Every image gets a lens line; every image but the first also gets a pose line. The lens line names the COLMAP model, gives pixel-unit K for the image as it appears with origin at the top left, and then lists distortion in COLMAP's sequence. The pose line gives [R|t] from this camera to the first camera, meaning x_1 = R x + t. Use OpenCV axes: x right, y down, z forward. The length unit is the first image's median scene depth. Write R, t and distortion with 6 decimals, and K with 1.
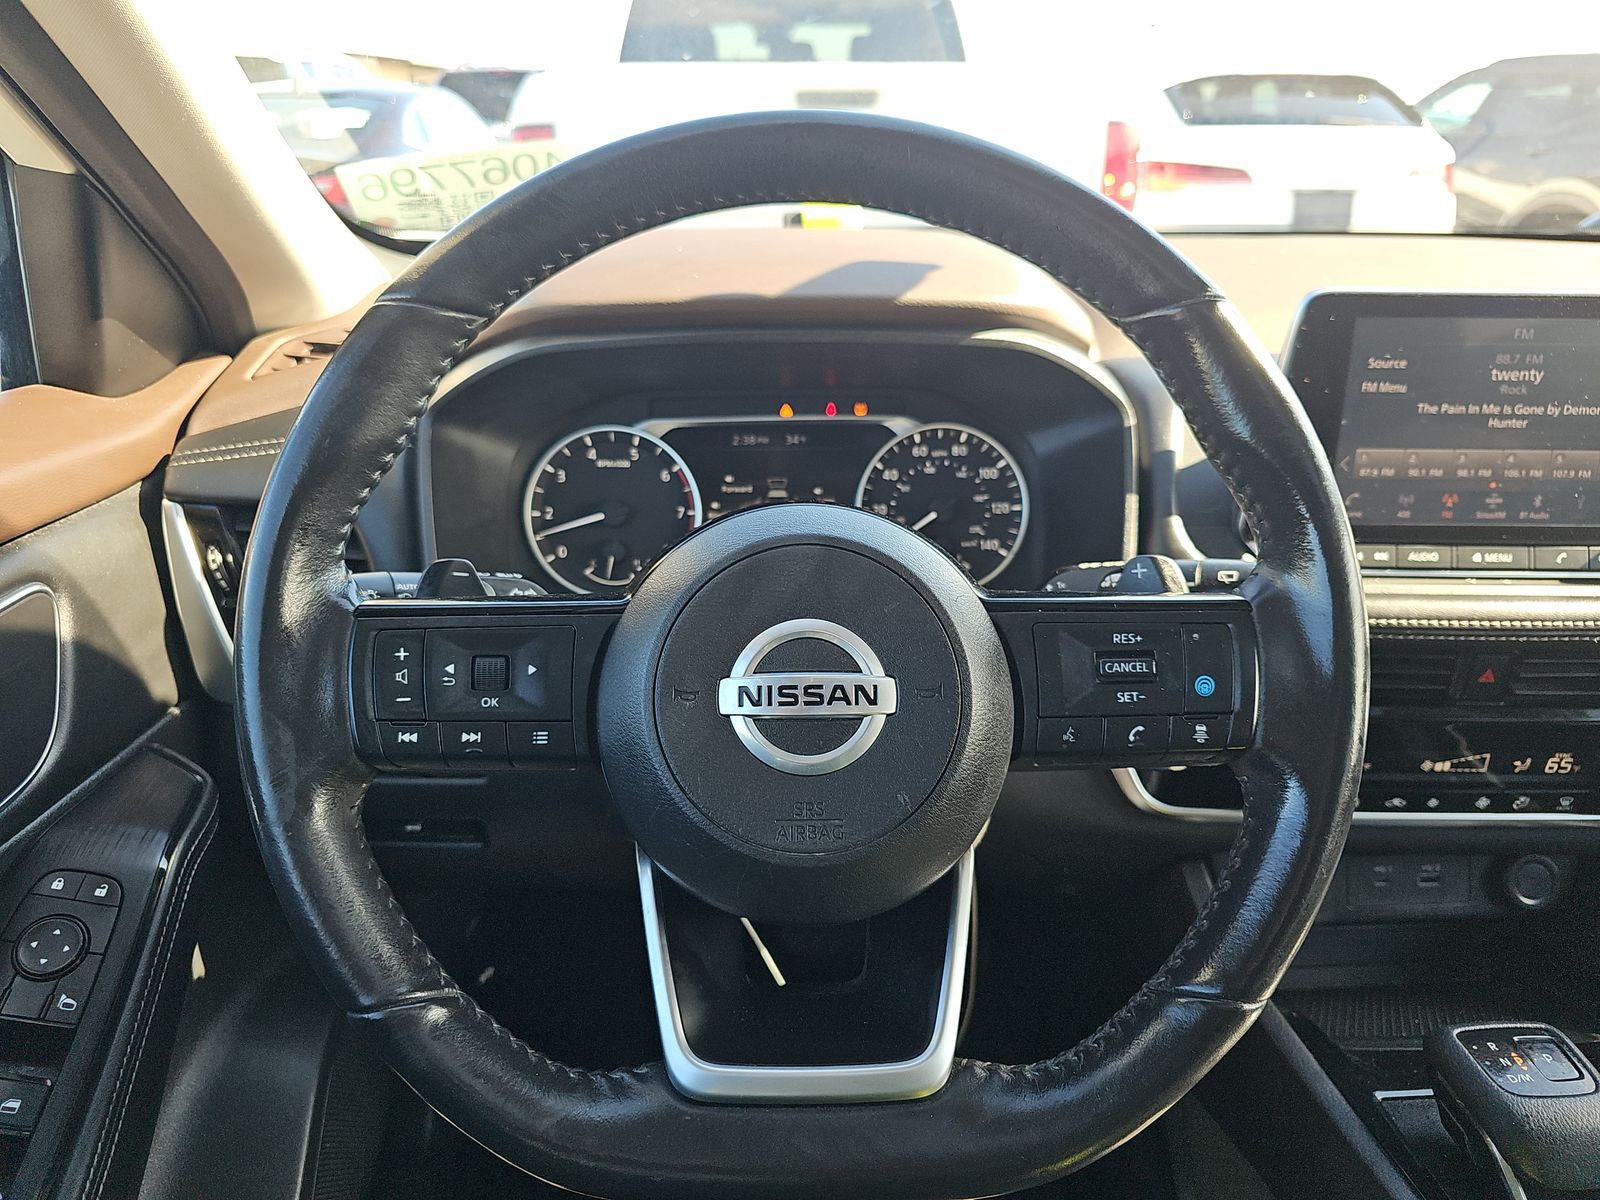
lens RADIAL K [[1084.5, 0, 800.0], [0, 1084.5, 600.0], [0, 0, 1]] dist [-0.002901, -0.003898]
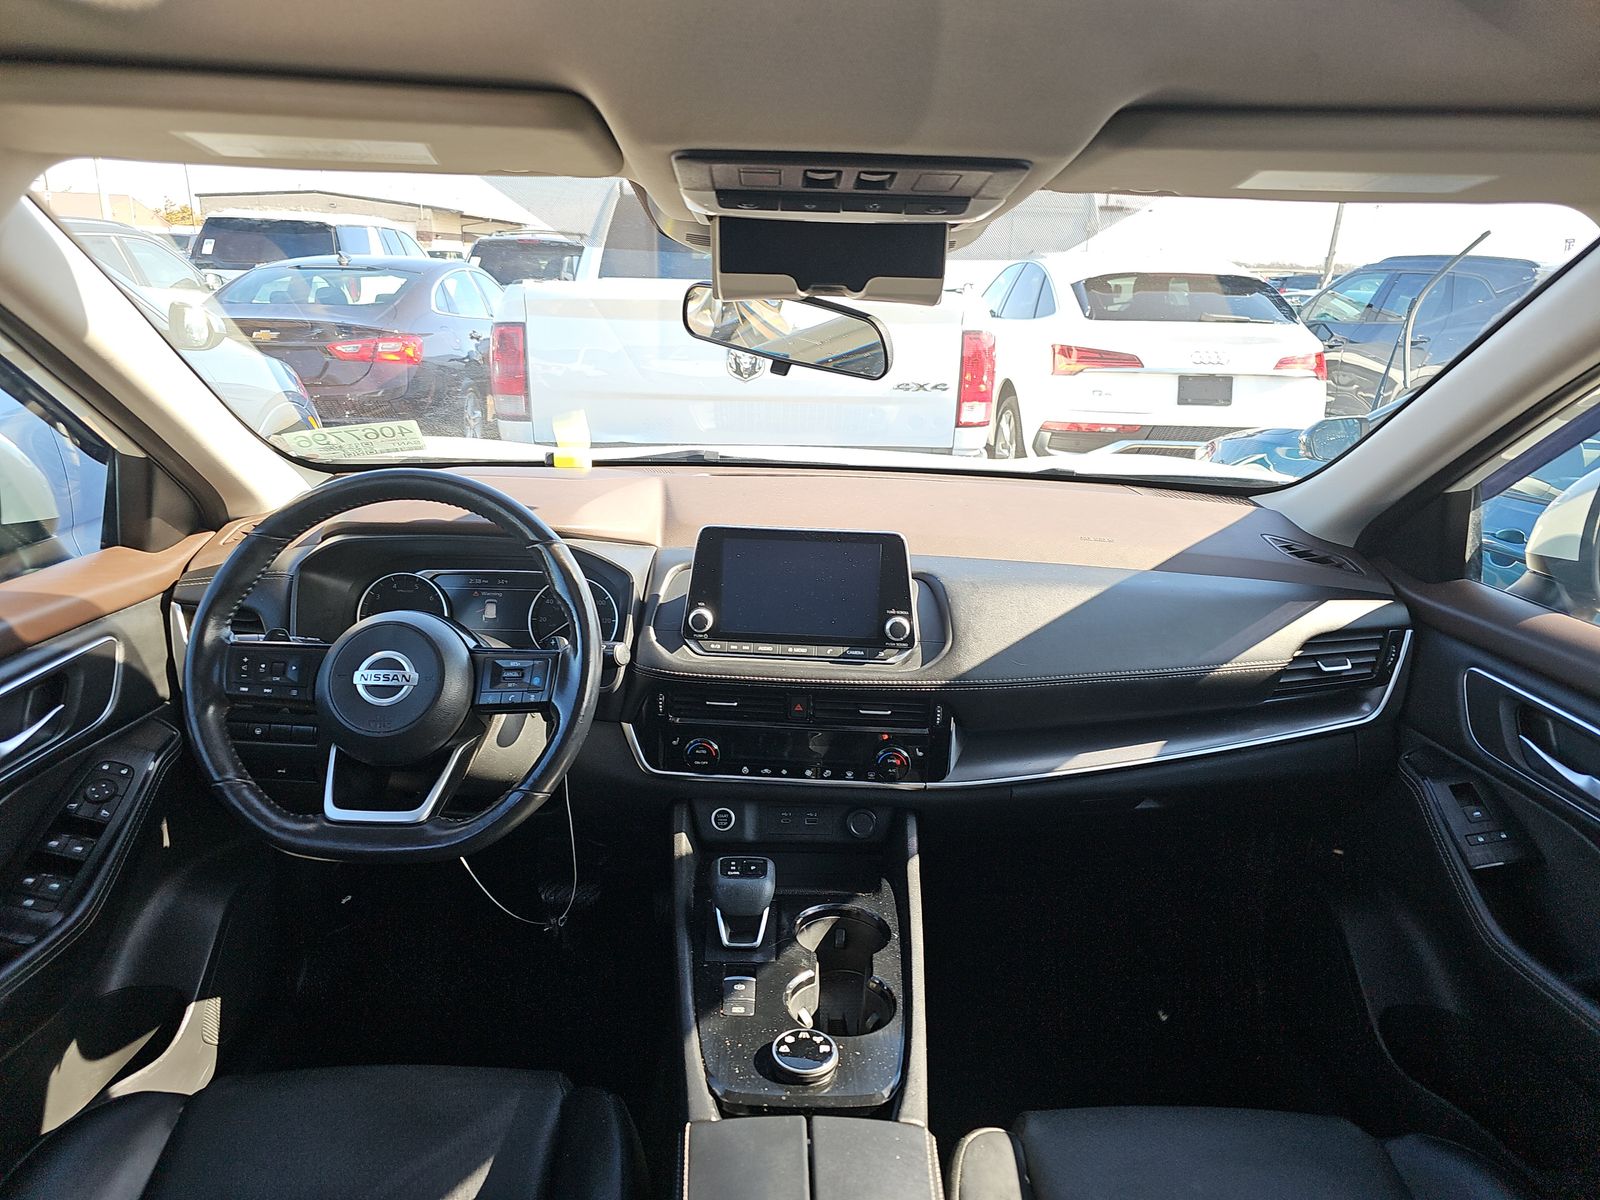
lens RADIAL K [[1027.5, 0, 800.0], [0, 1027.5, 600.0], [0, 0, 1]] dist [-0.002830, -0.000905]
pose [[0.999419, 0.034052, -0.001409, 0.546735], [-0.033987, 0.992753, -0.115270, 0.079714], [-0.002527, 0.115251, 0.993333, -0.849001]]
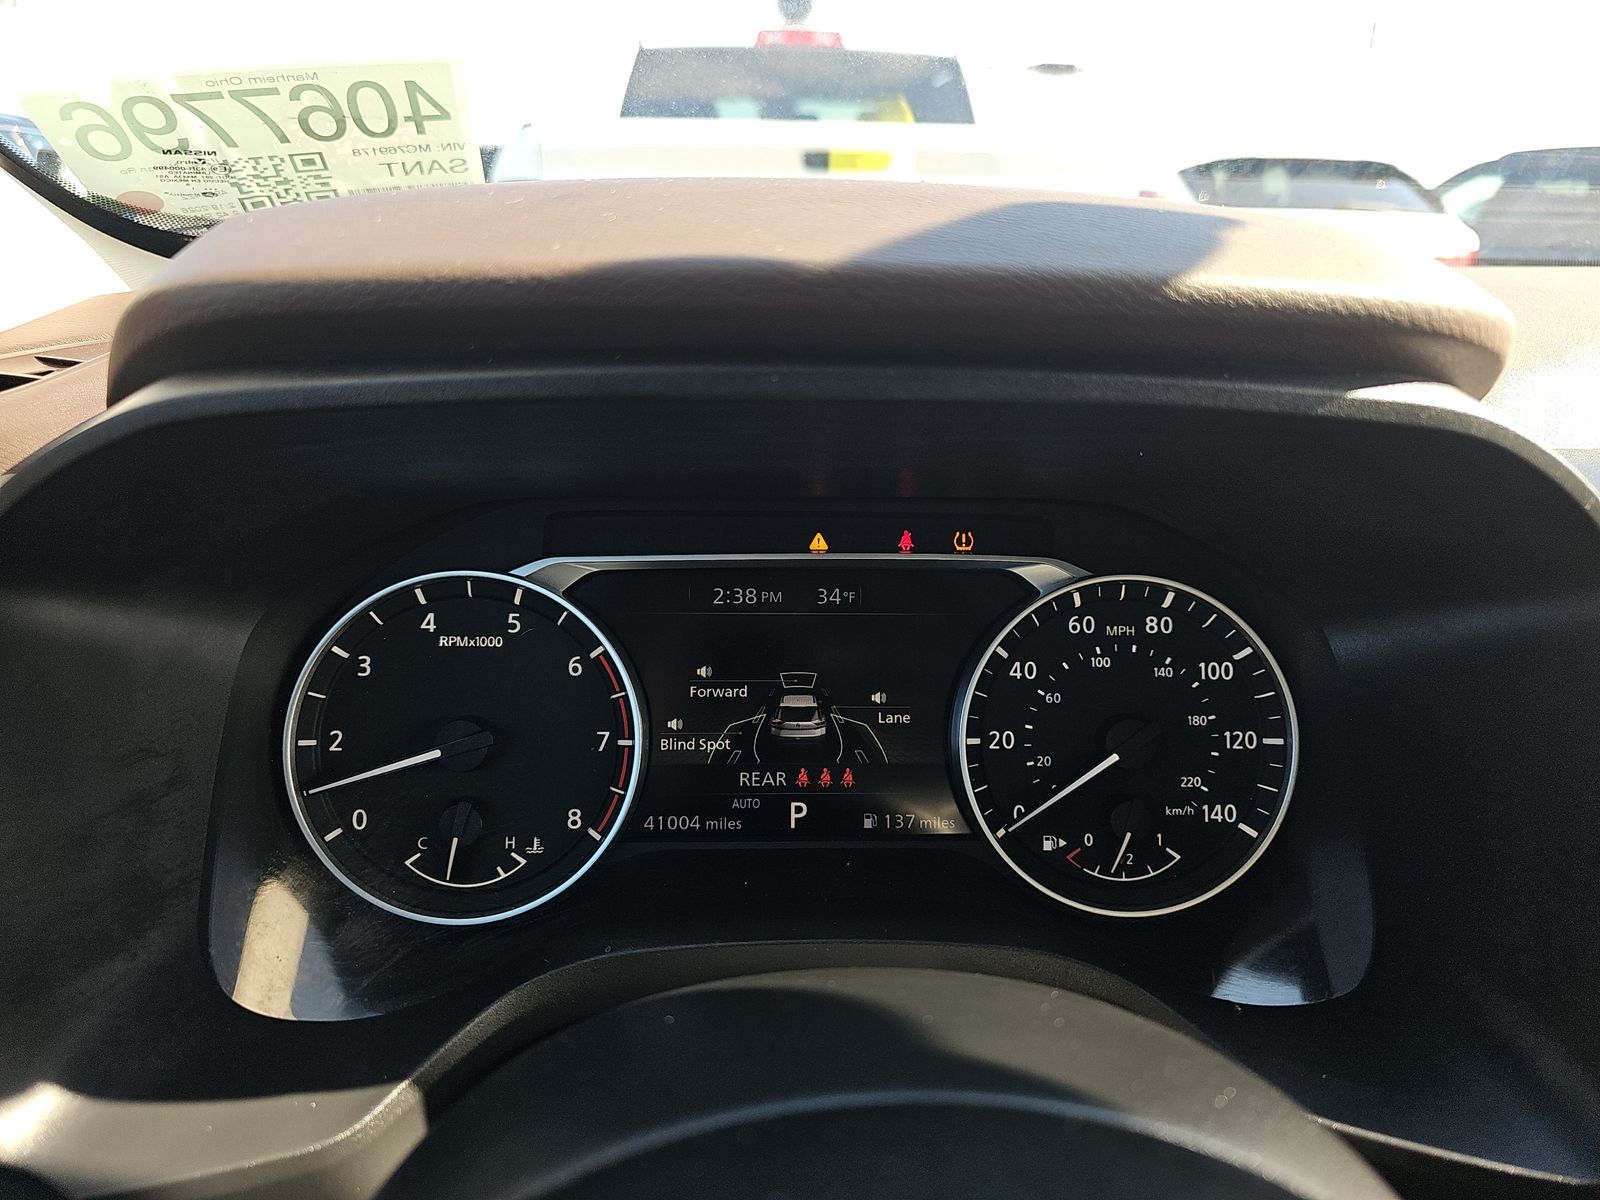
lens RADIAL K [[1112.0, 0, 800.0], [0, 1112.0, 600.0], [0, 0, 1]] dist [-0.027980, -0.000734]
pose [[0.999848, 0.017052, 0.003632, -0.023143], [-0.016751, 0.997337, -0.070978, -0.111576], [-0.004833, 0.070907, 0.997471, 0.491093]]
